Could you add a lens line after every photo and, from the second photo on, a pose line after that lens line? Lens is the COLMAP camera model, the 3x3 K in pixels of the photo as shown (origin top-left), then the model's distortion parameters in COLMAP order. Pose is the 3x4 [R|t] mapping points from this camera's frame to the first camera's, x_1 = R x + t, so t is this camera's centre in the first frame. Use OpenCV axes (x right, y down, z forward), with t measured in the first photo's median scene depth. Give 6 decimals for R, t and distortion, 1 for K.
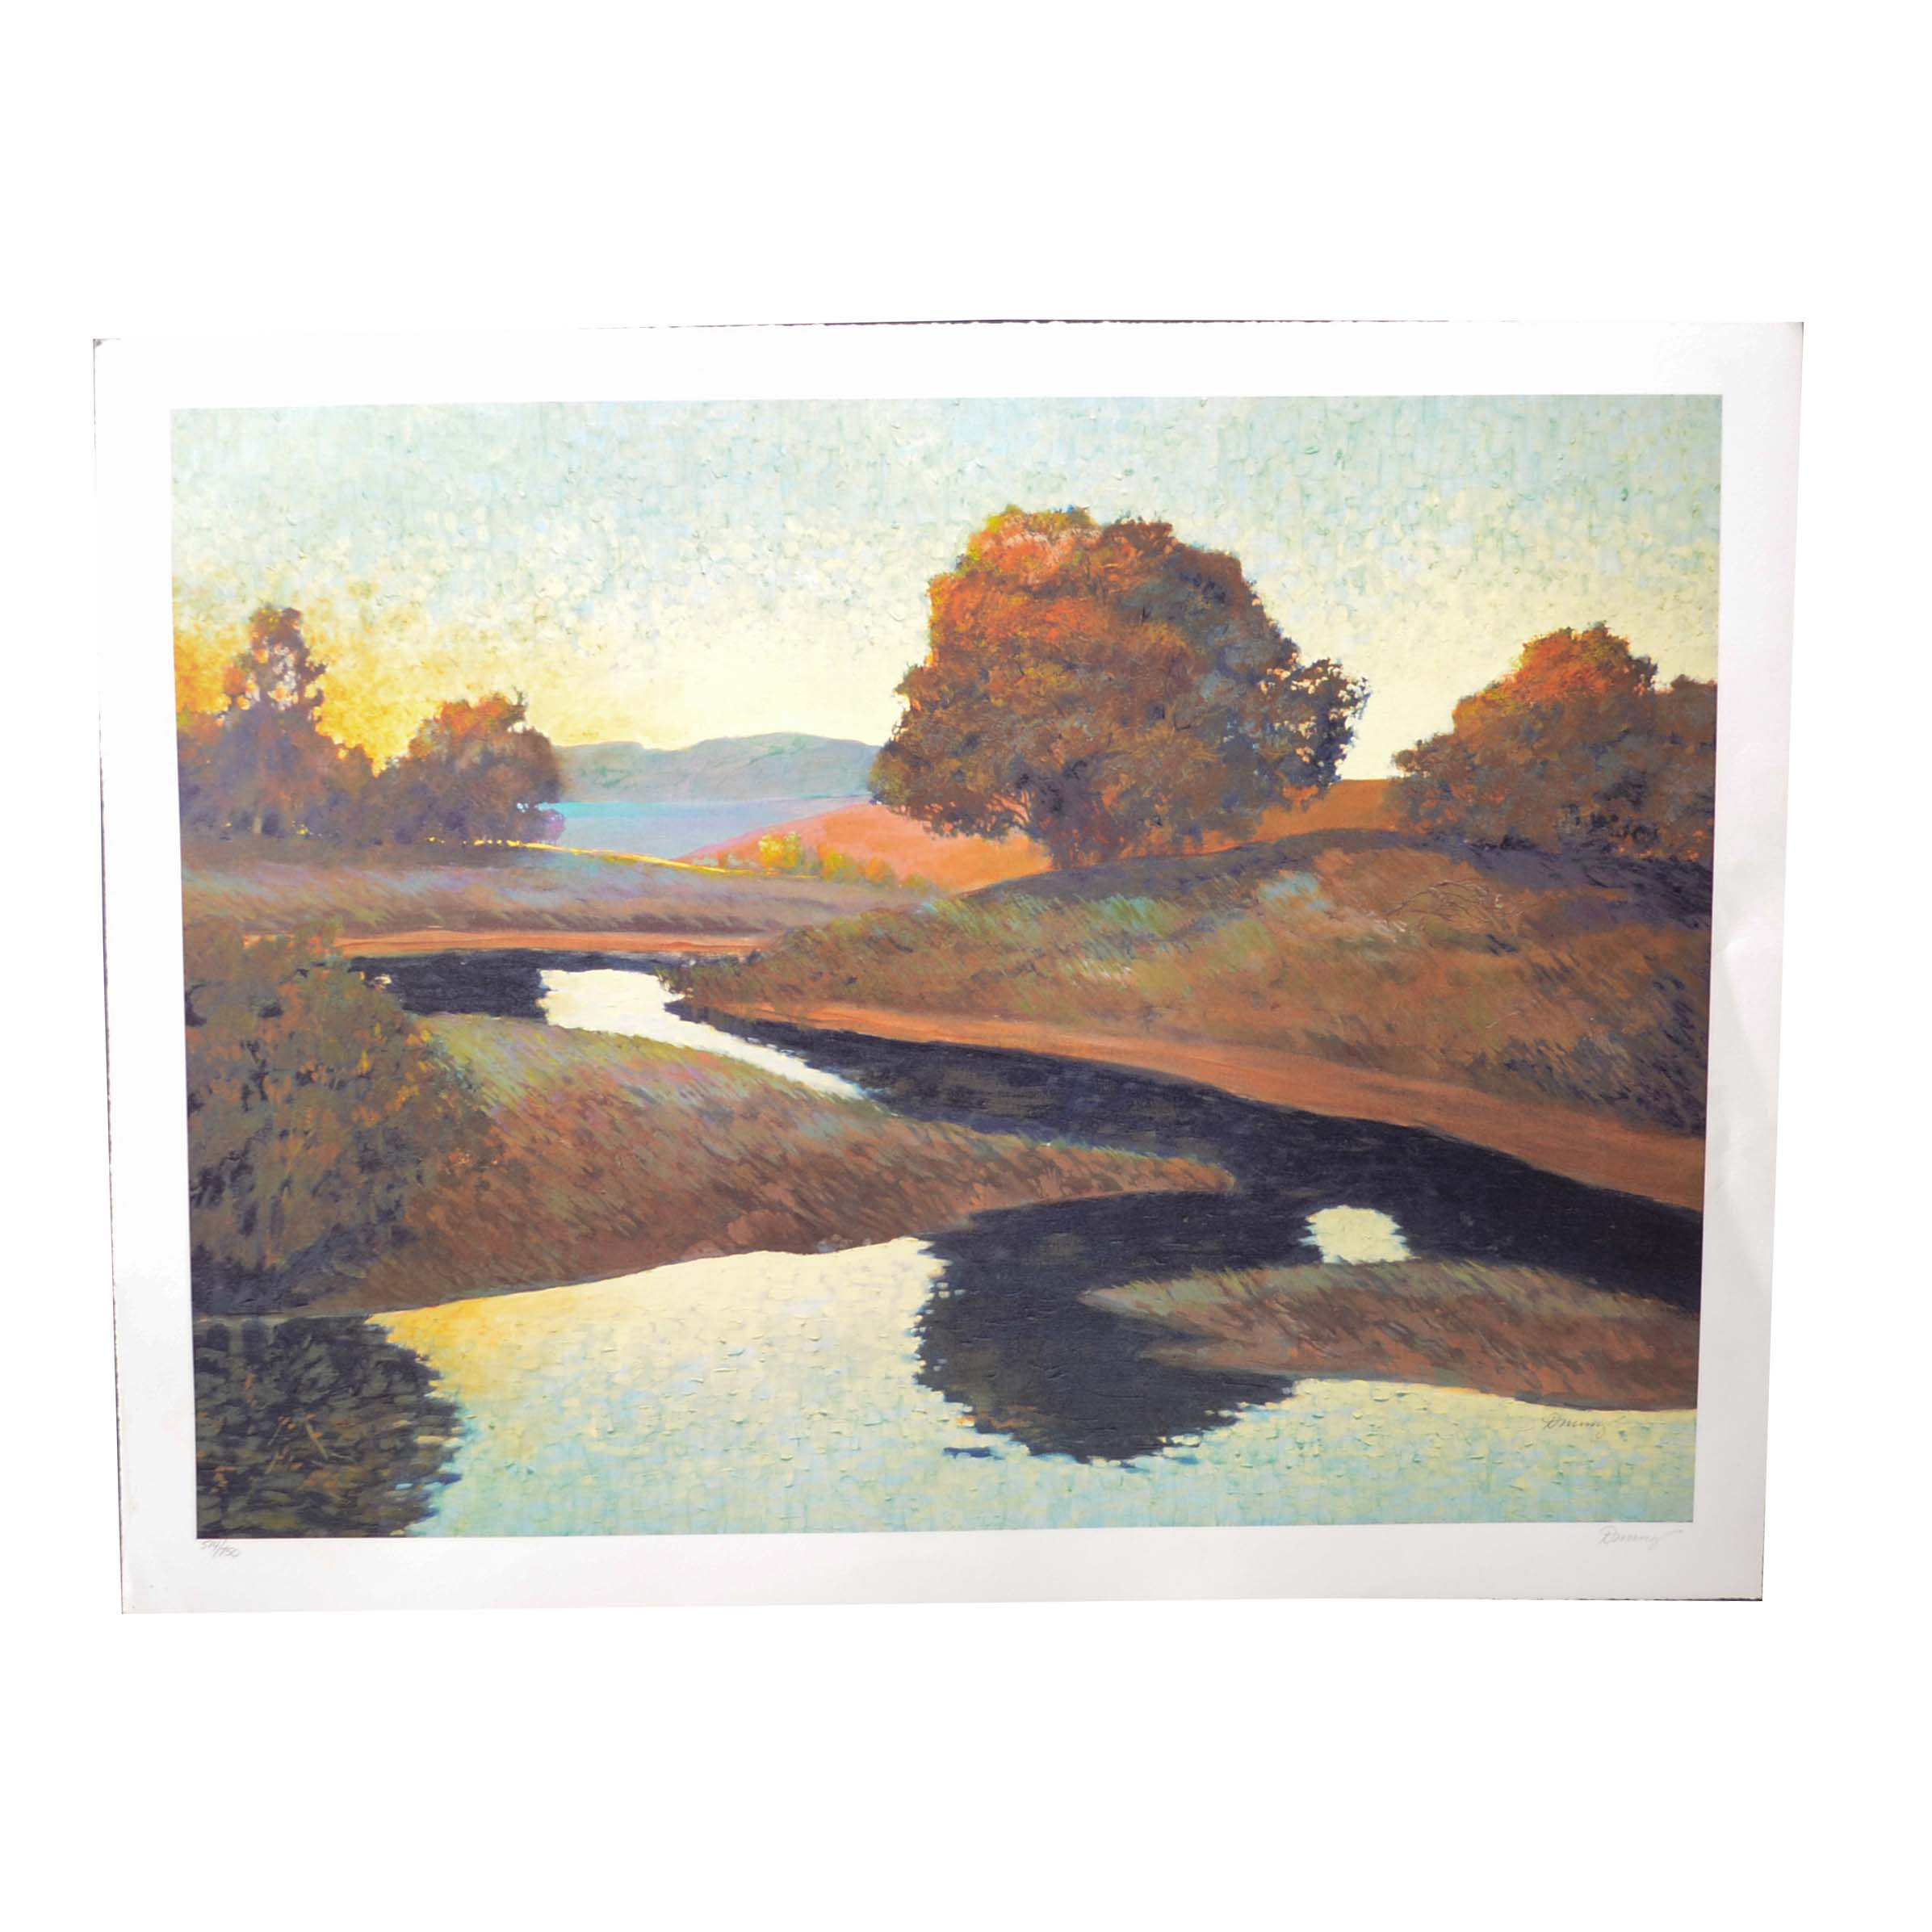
lens RADIAL K [[3462.5, 0, 968.0], [0, 3462.5, 968.1], [0, 0, 1]] dist [-0.047596, 0.000000]
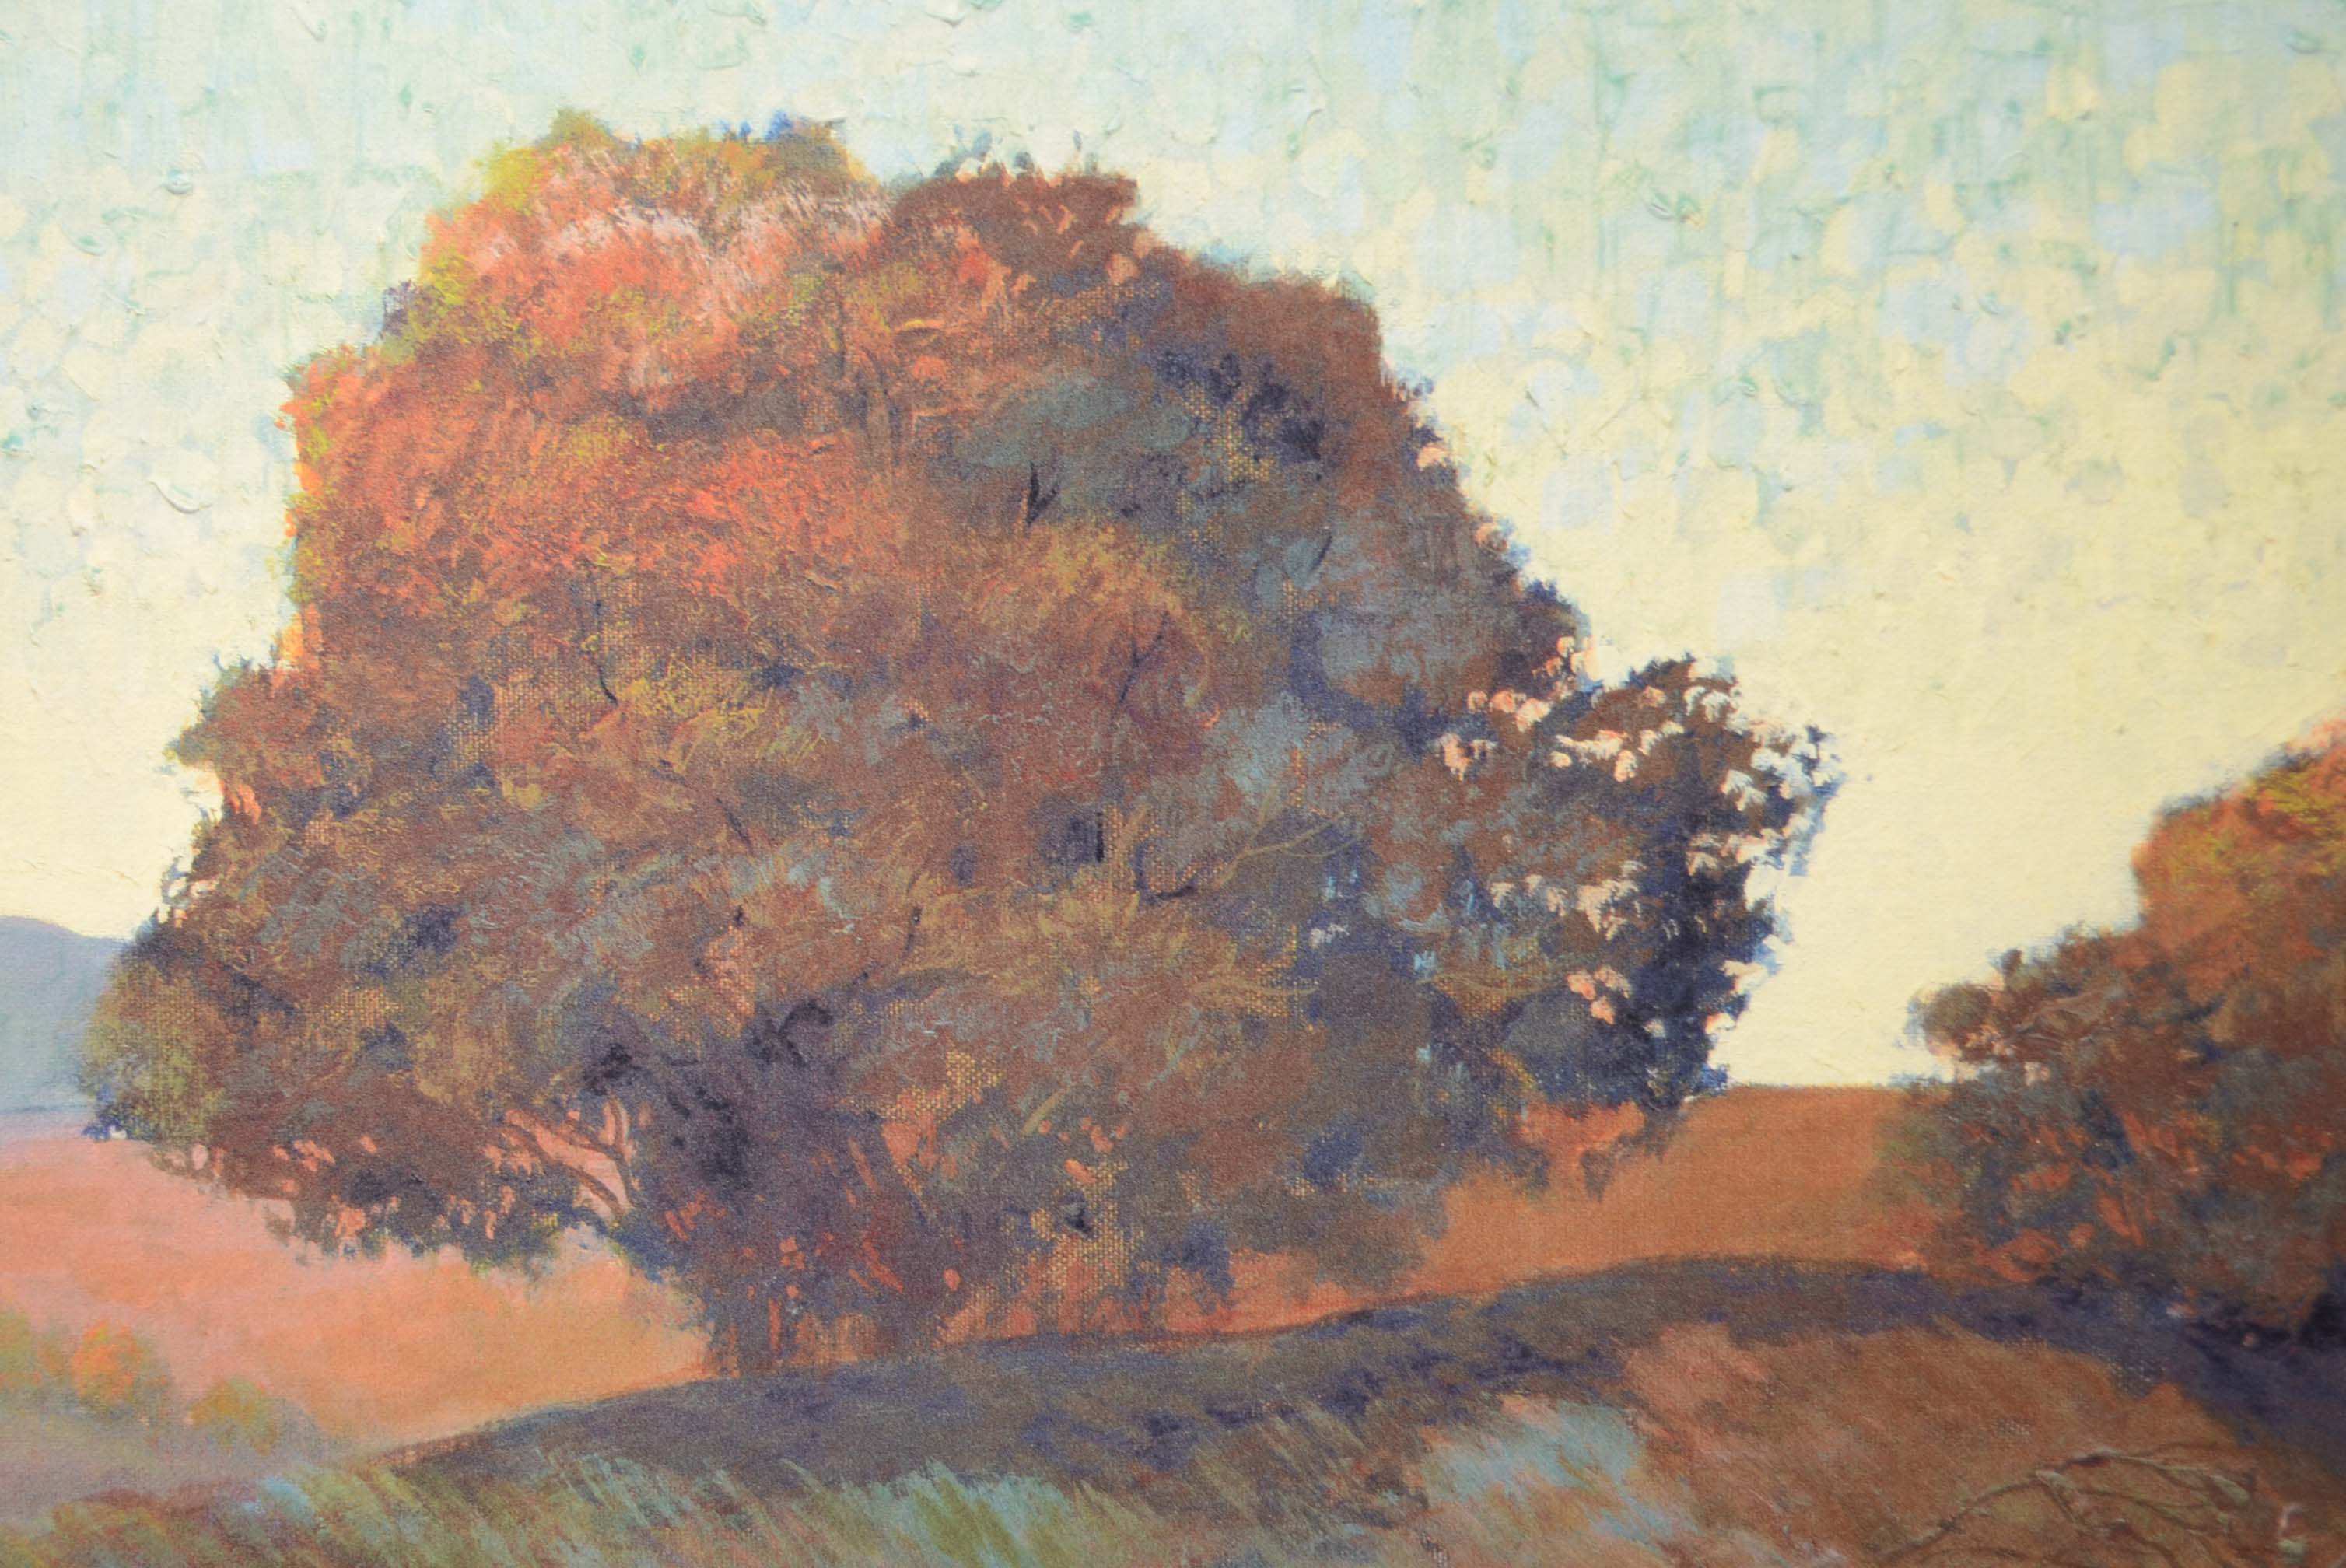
lens RADIAL K [[2917.1, 0, 1170.8], [0, 2917.1, 773.2], [0, 0, 1]] dist [-0.014140, 0.000000]
pose [[0.995135, 0.016719, -0.097092, 0.085650], [-0.019625, 0.999385, -0.029061, -0.072487], [0.096547, 0.030825, 0.994851, 0.760899]]
